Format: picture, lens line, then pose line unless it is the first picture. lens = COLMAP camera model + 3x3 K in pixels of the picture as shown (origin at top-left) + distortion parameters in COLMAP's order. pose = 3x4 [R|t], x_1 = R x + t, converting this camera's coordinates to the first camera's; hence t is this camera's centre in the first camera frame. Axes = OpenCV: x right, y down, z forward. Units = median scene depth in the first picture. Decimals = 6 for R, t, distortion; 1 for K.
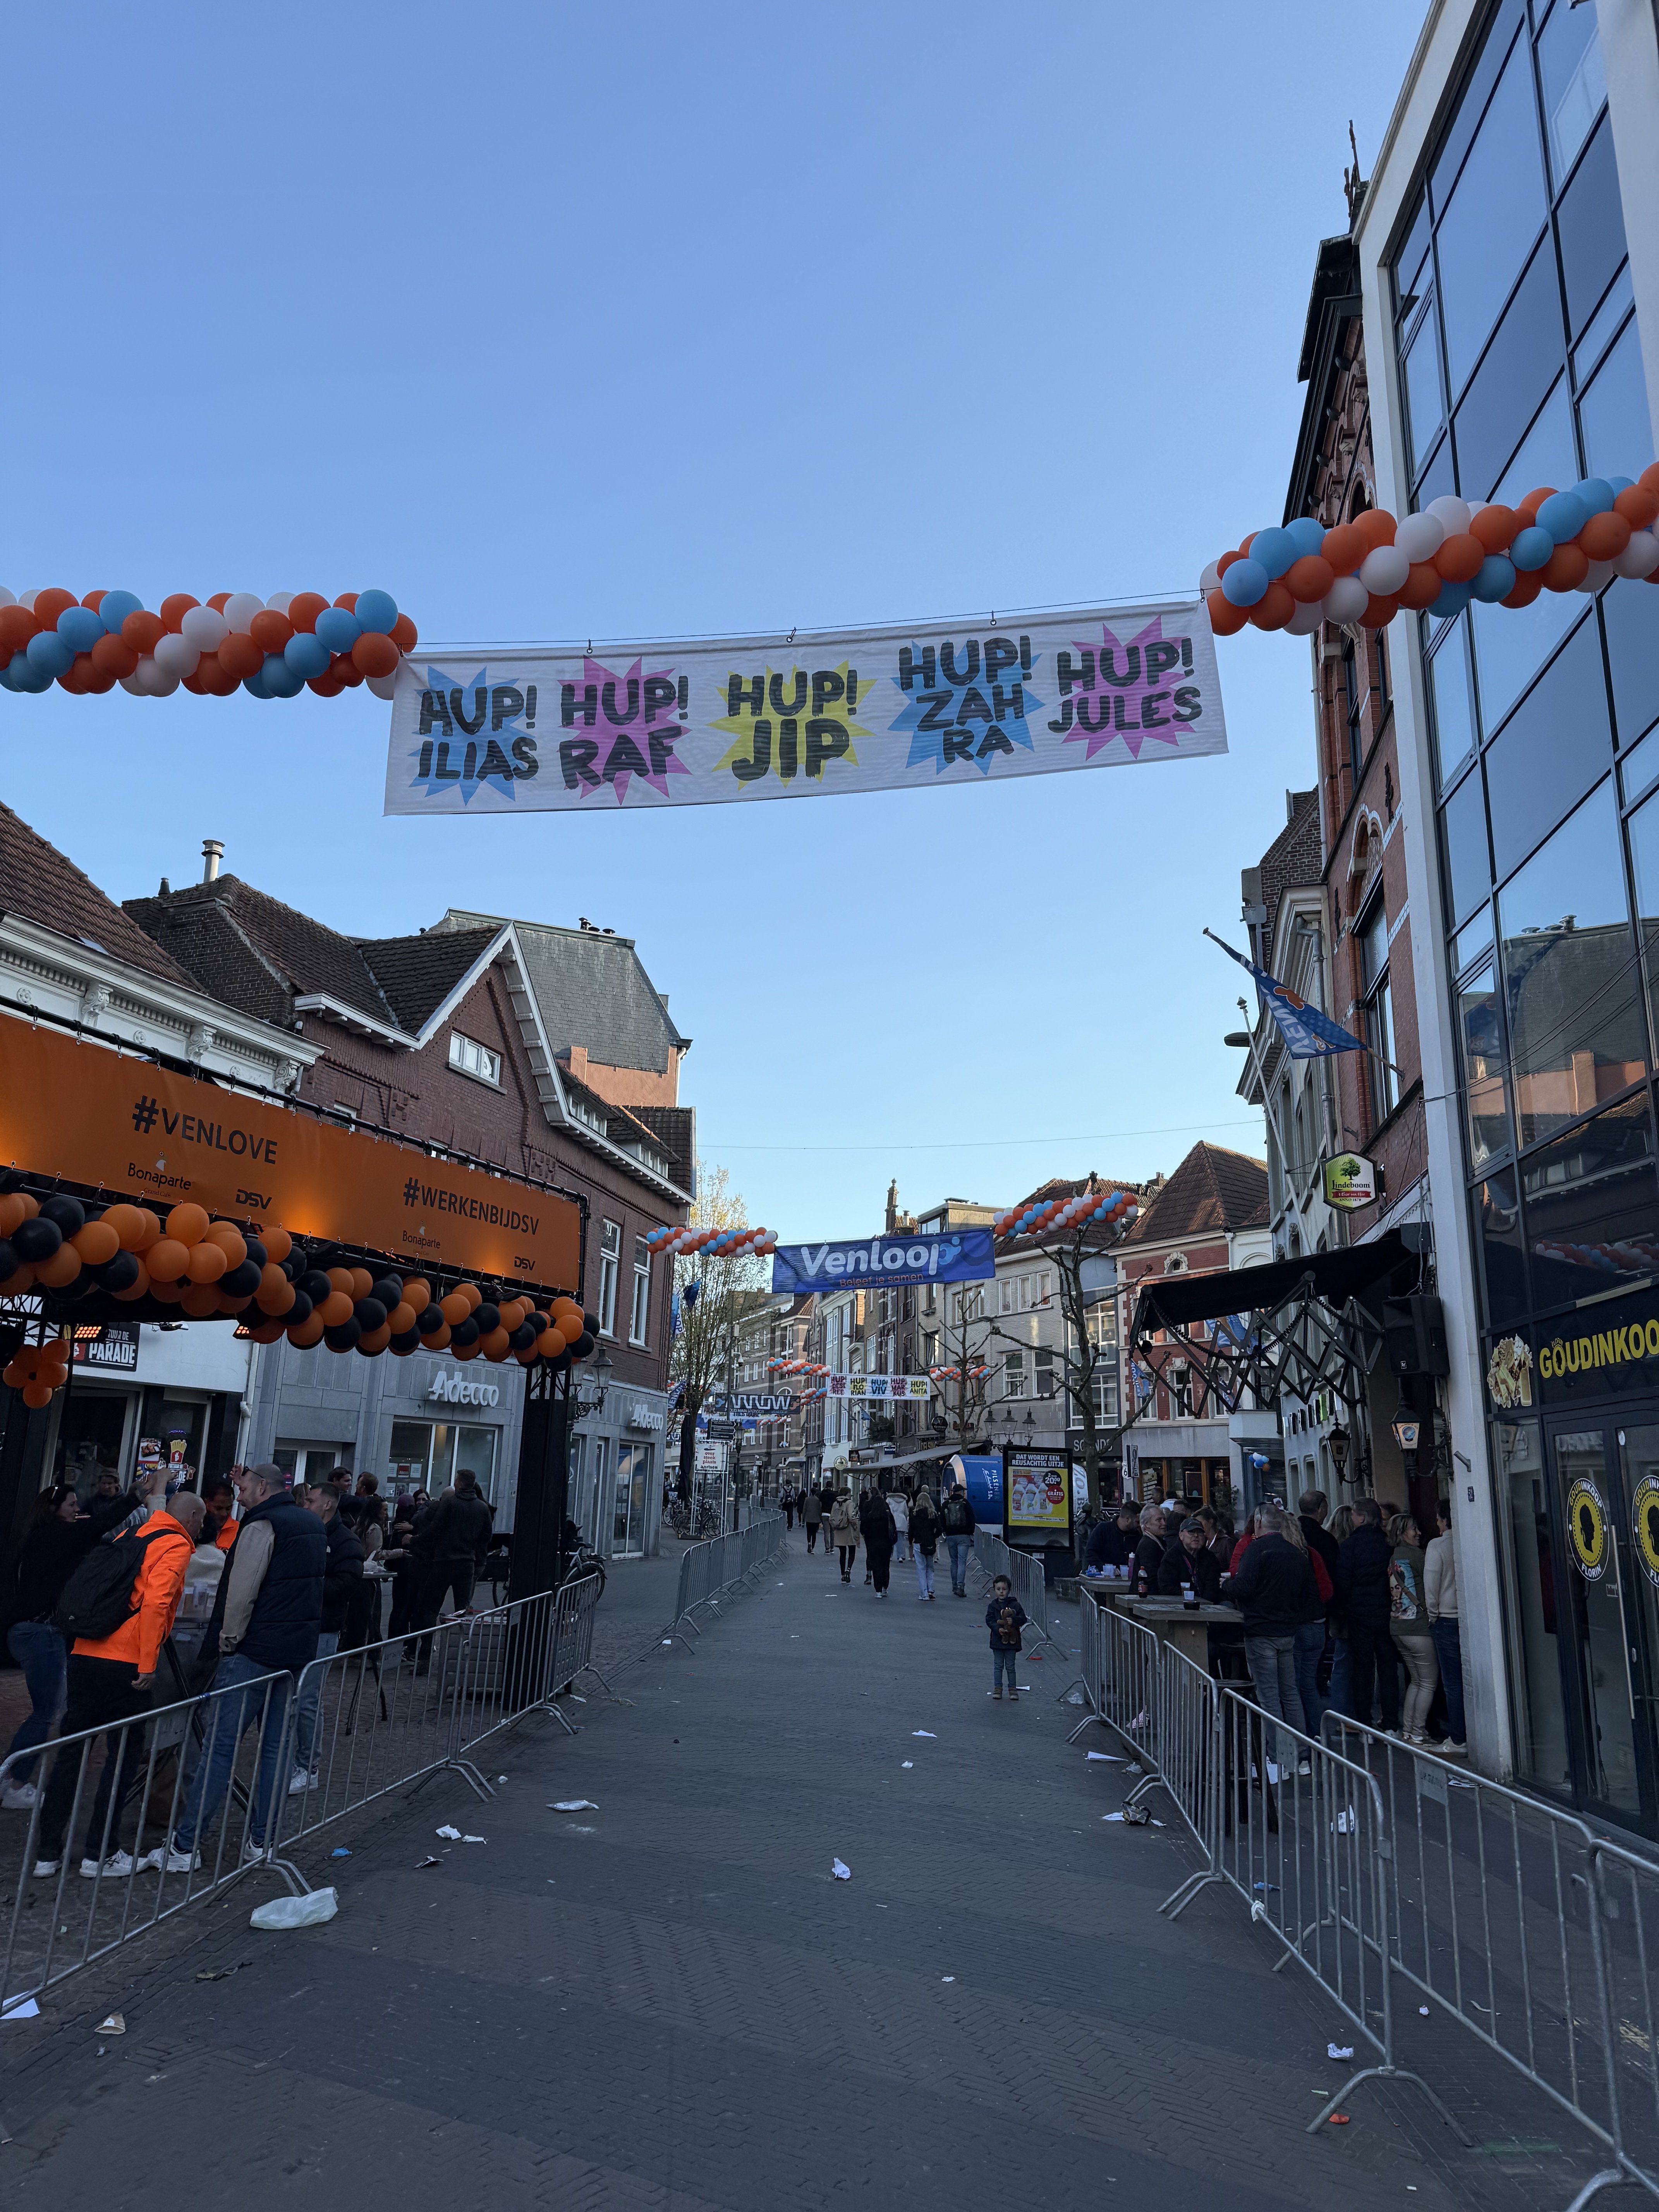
lens RADIAL K [[1543.0, 0, 829.5], [0, 1543.0, 1106.0], [0, 0, 1]] dist [-0.001653, -0.005822]
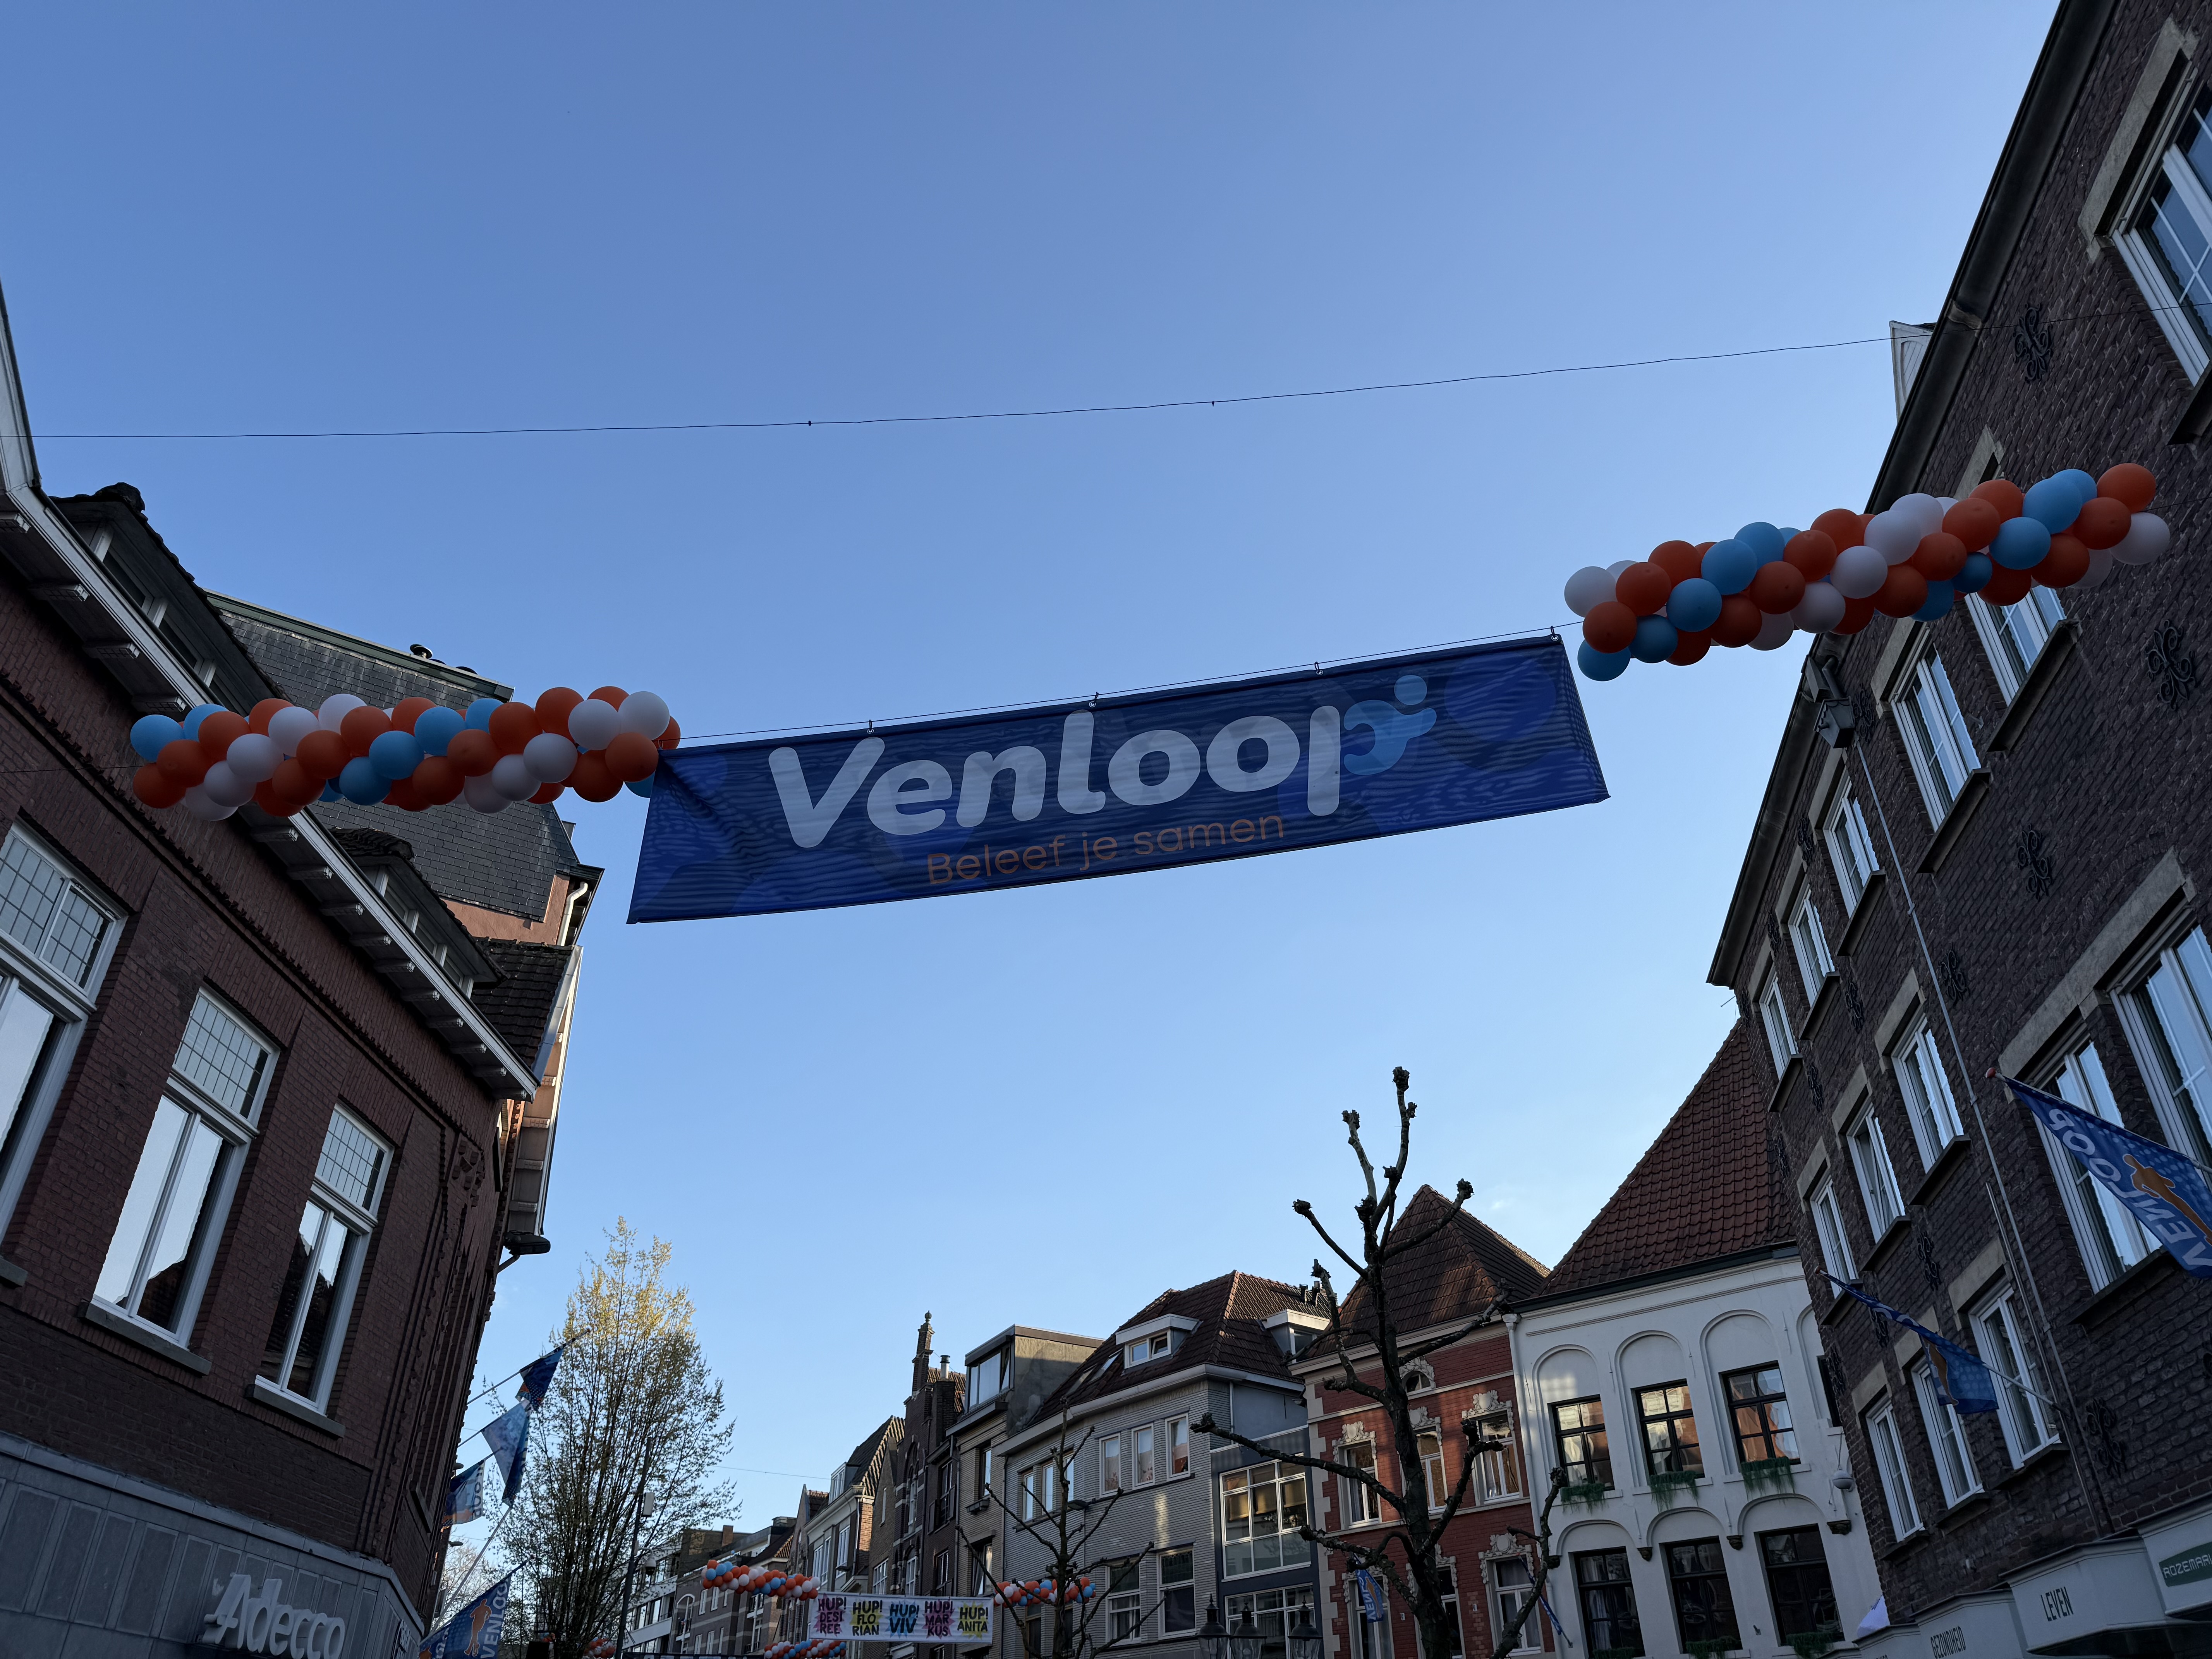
lens RADIAL K [[1543.0, 0, 1130.3], [0, 1543.0, 833.5], [0, 0, 1]] dist [-0.001653, -0.005822]
pose [[0.983281, 0.064466, 0.170304, -0.001465], [-0.006966, 0.947870, -0.318580, 0.090950], [-0.181964, 0.312067, 0.932472, 0.378701]]
